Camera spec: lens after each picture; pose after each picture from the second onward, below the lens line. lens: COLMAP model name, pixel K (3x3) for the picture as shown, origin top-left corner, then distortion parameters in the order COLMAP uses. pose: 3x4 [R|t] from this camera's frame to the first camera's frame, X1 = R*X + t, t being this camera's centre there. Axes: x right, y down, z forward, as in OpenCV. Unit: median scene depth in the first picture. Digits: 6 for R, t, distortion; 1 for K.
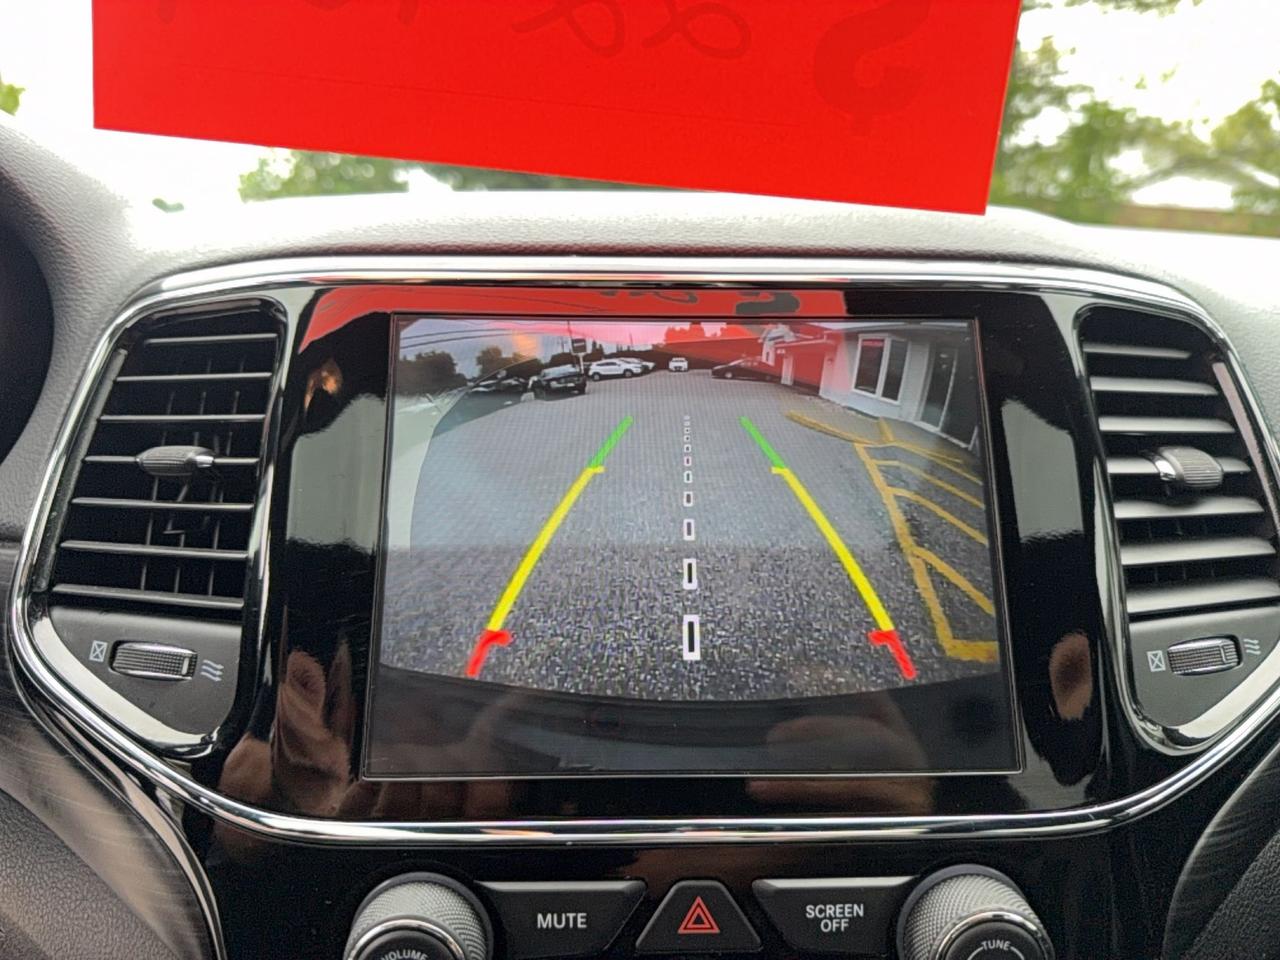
lens RADIAL K [[908.0, 0, 640.0], [0, 908.0, 480.0], [0, 0, 1]] dist [-0.021365, -0.001545]
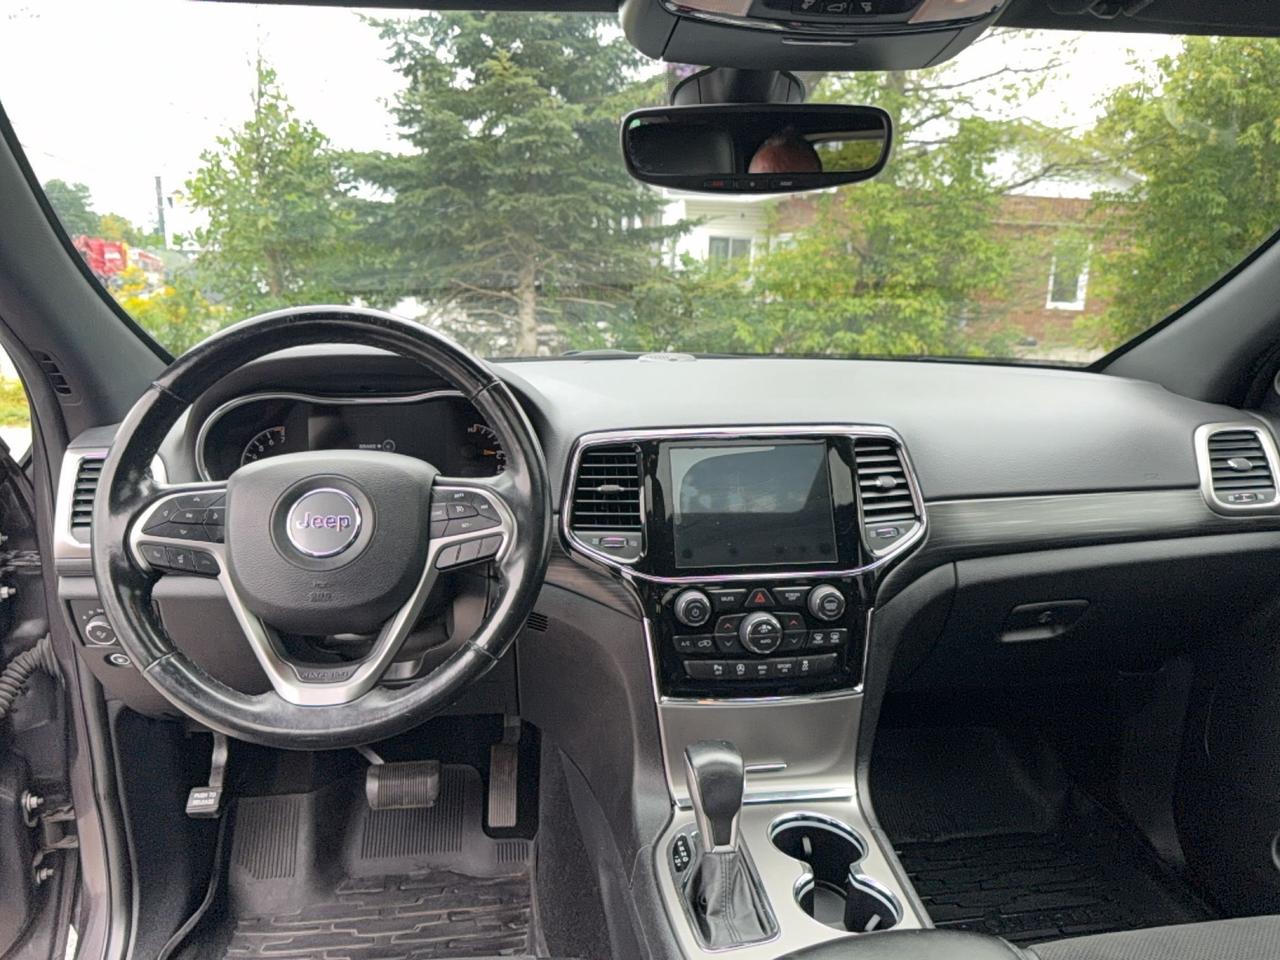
lens RADIAL K [[908.0, 0, 640.0], [0, 908.0, 480.0], [0, 0, 1]] dist [-0.021365, -0.001545]
pose [[0.995103, -0.027355, 0.094986, -0.746979], [0.025208, 0.999401, 0.023729, -0.142594], [-0.095579, -0.021219, 0.995196, -2.657990]]
